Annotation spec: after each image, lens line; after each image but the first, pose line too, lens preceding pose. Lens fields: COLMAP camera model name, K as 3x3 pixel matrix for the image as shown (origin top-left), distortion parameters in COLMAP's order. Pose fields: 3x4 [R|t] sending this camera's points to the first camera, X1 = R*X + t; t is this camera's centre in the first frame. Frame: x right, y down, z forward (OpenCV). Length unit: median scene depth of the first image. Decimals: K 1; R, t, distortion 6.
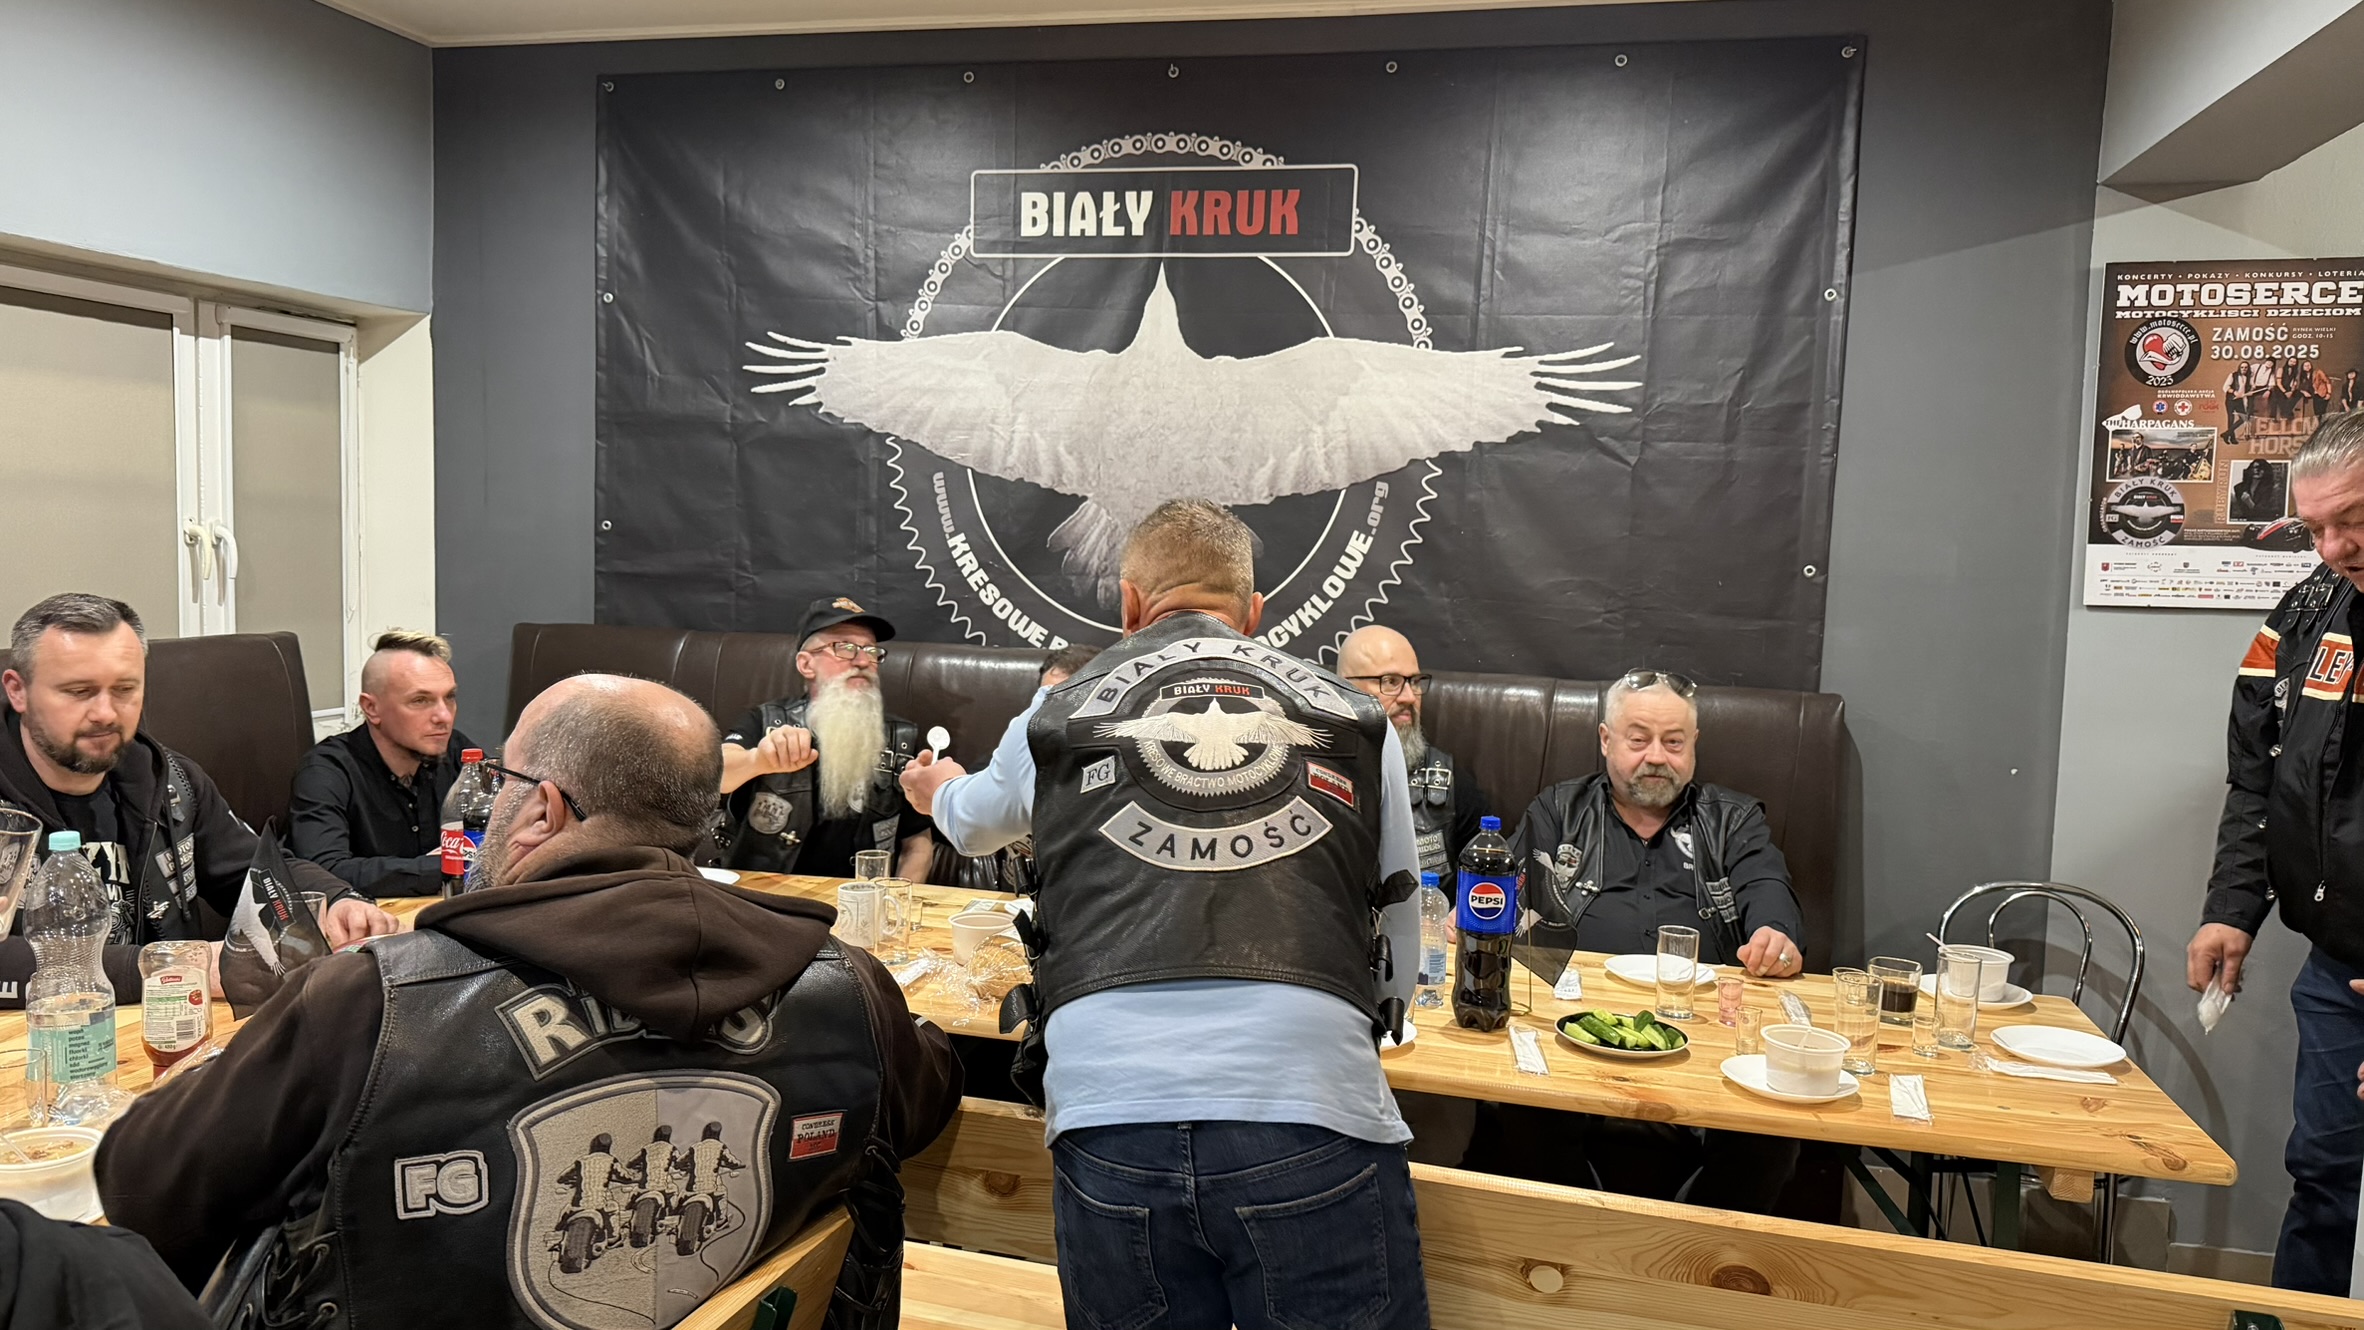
lens RADIAL K [[1694.1, 0, 1198.8], [0, 1694.1, 665.3], [0, 0, 1]] dist [0.152758, -0.275417]
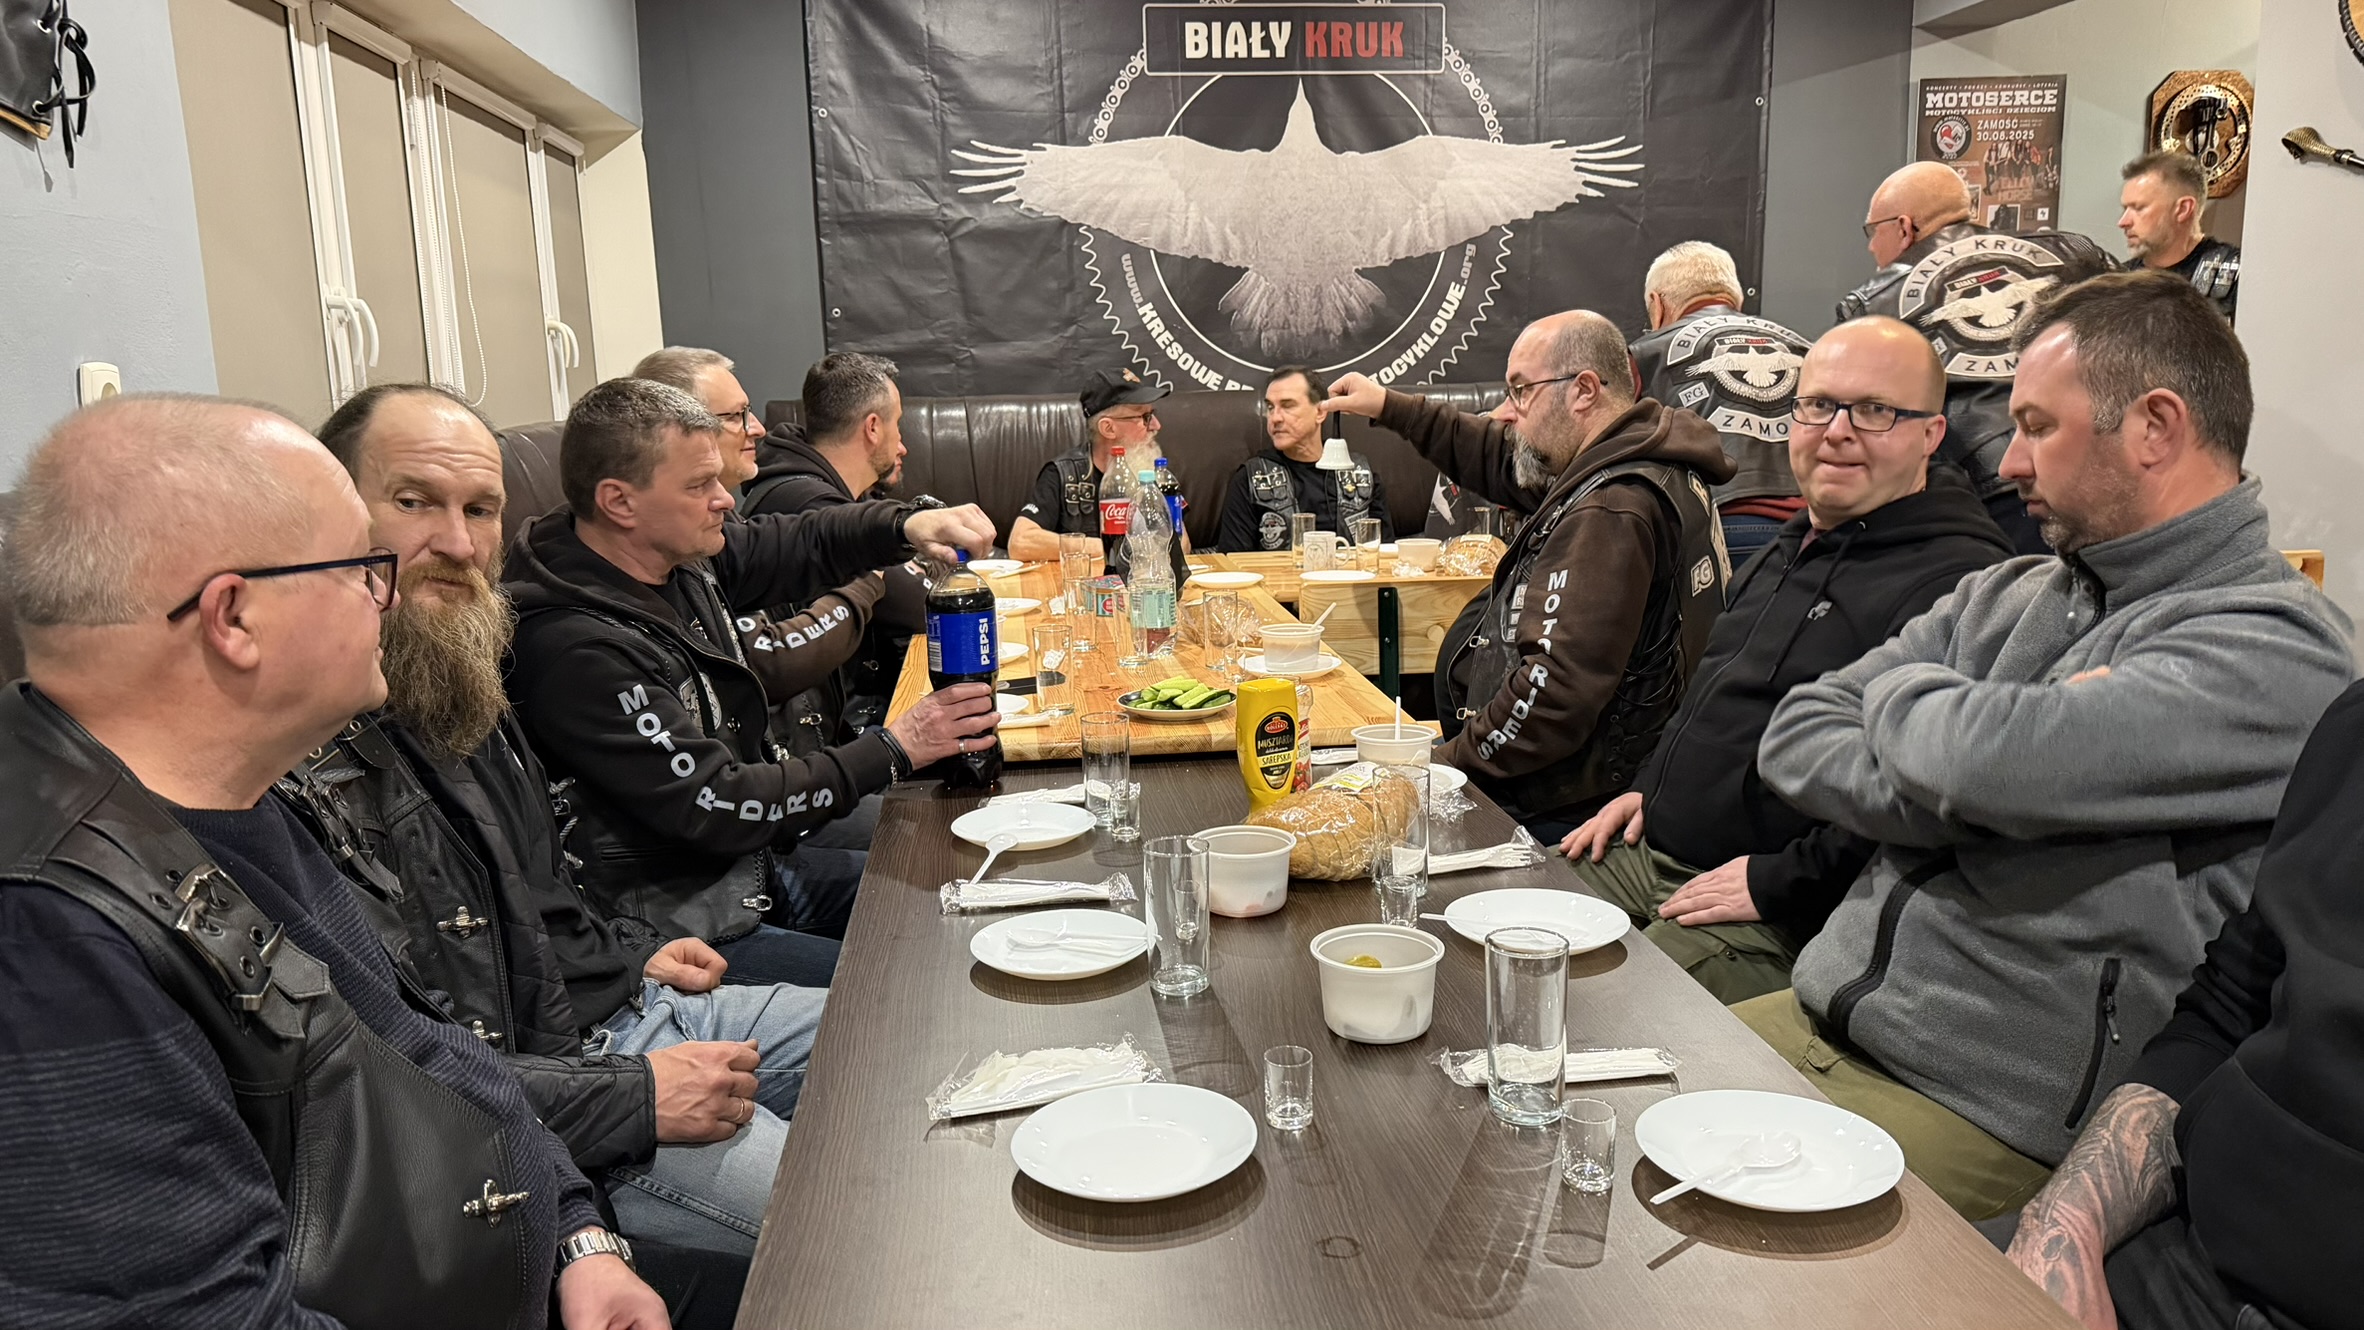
lens RADIAL K [[1765.2, 0, 1180.5], [0, 1765.2, 701.3], [0, 0, 1]] dist [0.145456, -0.307431]
pose [[0.927718, -0.123951, 0.352103, -0.642295], [0.087823, 0.989259, 0.116853, 0.065412], [-0.362805, -0.077484, 0.928638, -0.266675]]
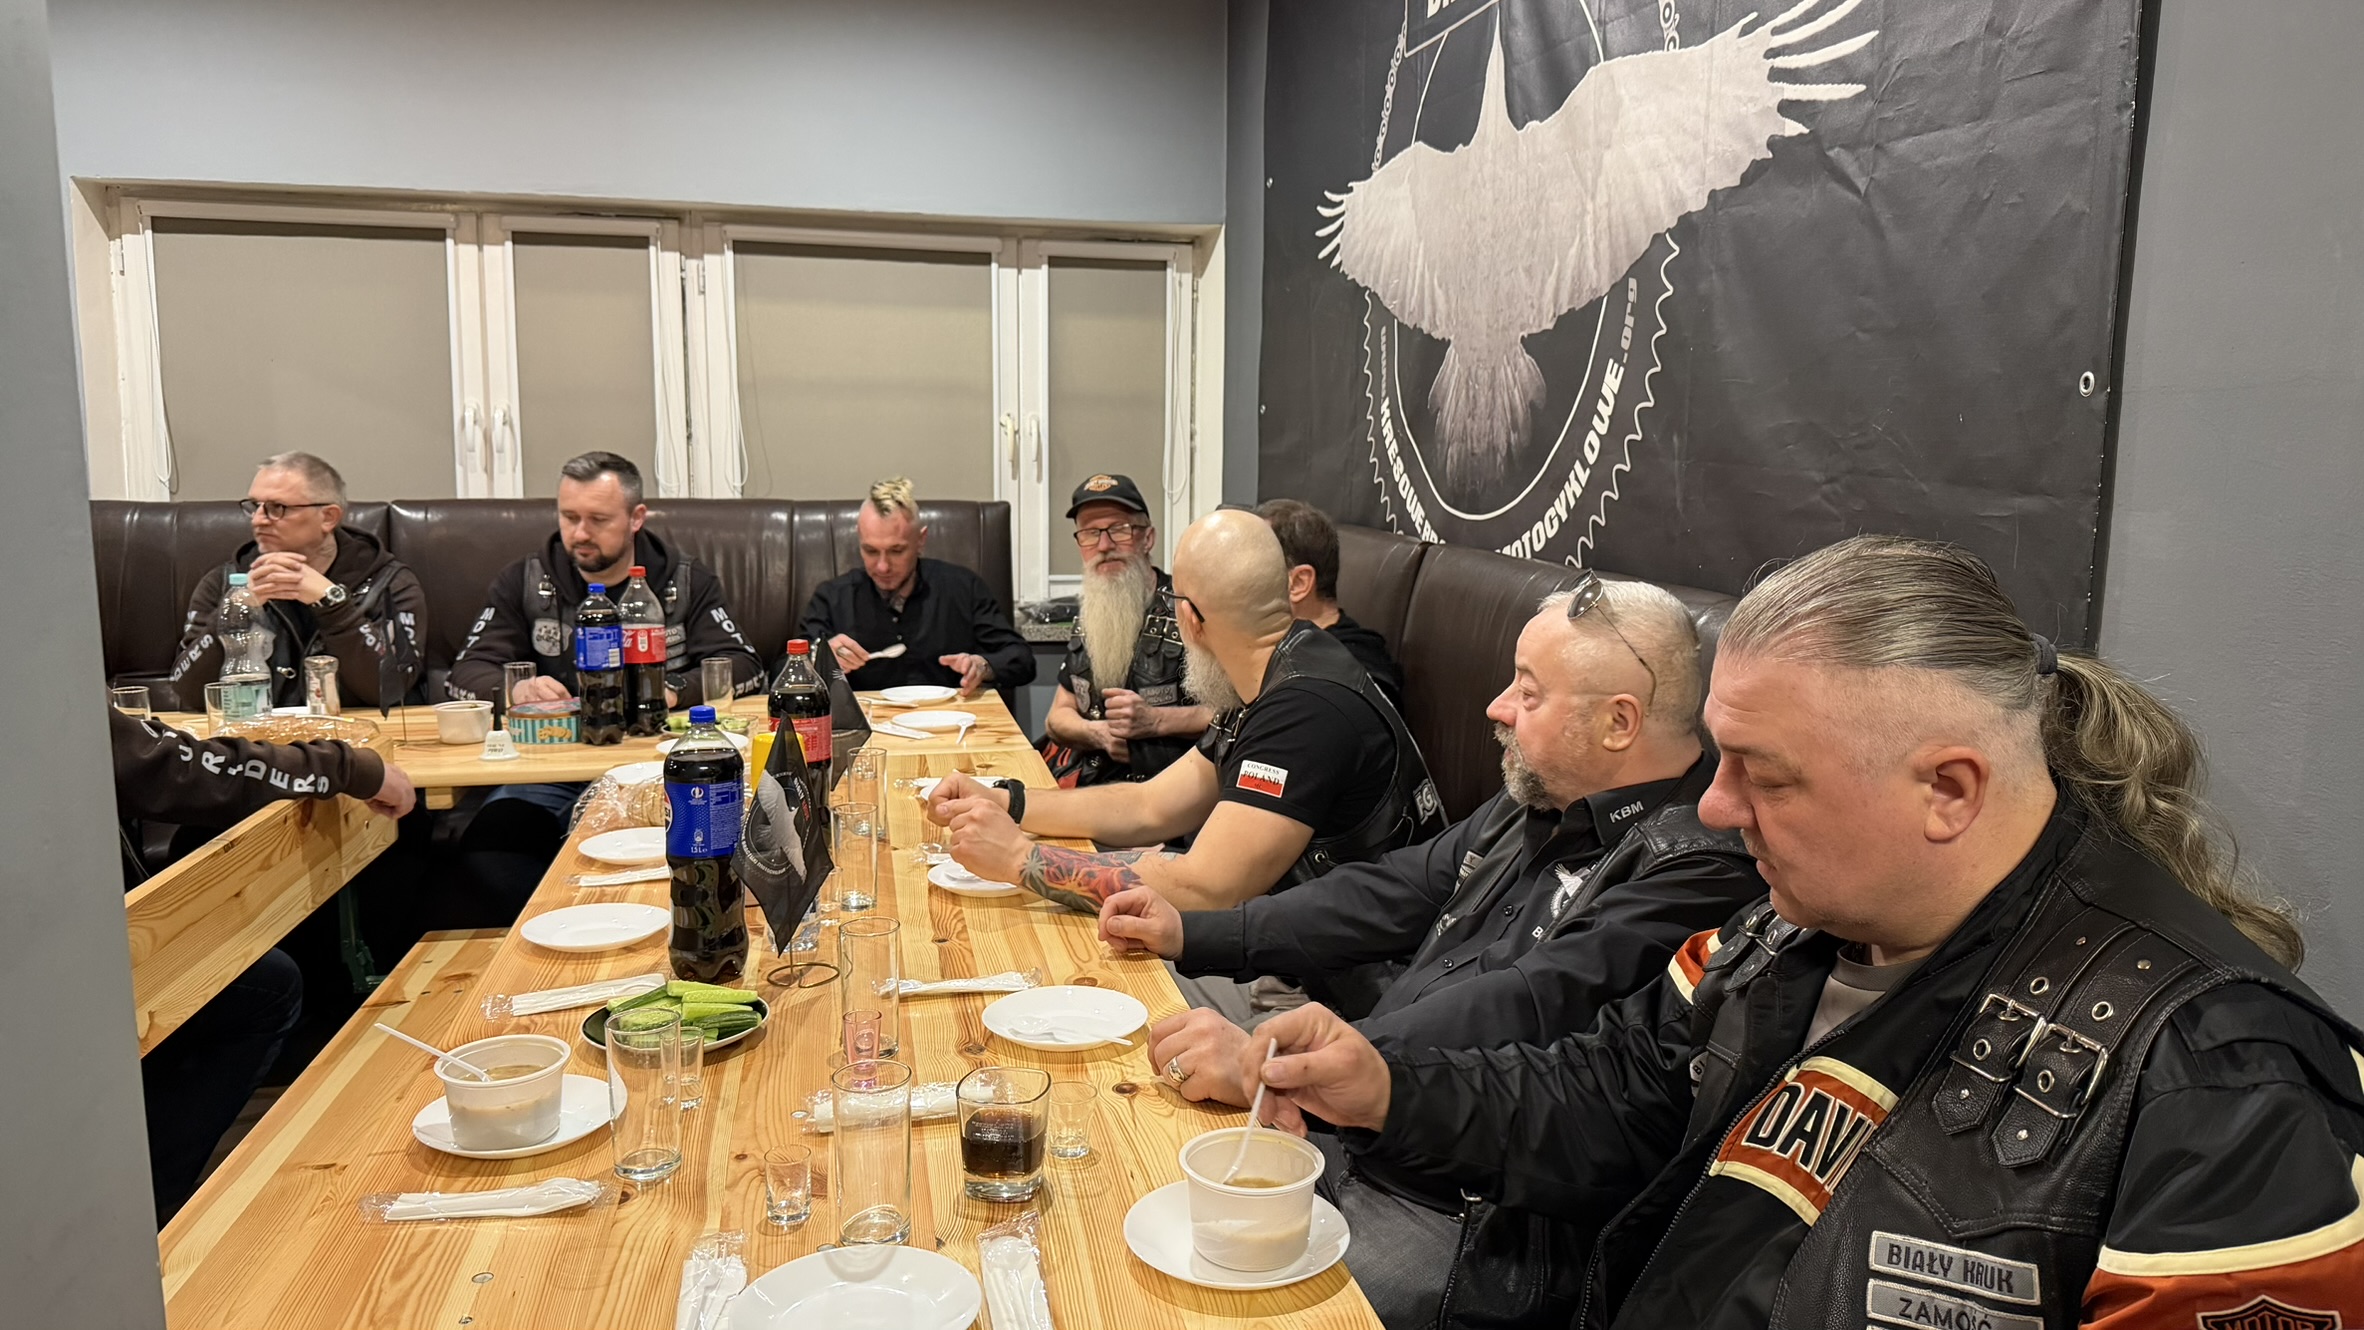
lens RADIAL K [[1670.0, 0, 1179.8], [0, 1670.0, 737.3], [0, 0, 1]] dist [0.000727, -0.093354]
pose [[0.440379, 0.134590, -0.887666, 0.594267], [-0.074919, 0.990760, 0.113053, 0.004234], [0.894680, 0.016717, 0.446394, 0.560826]]
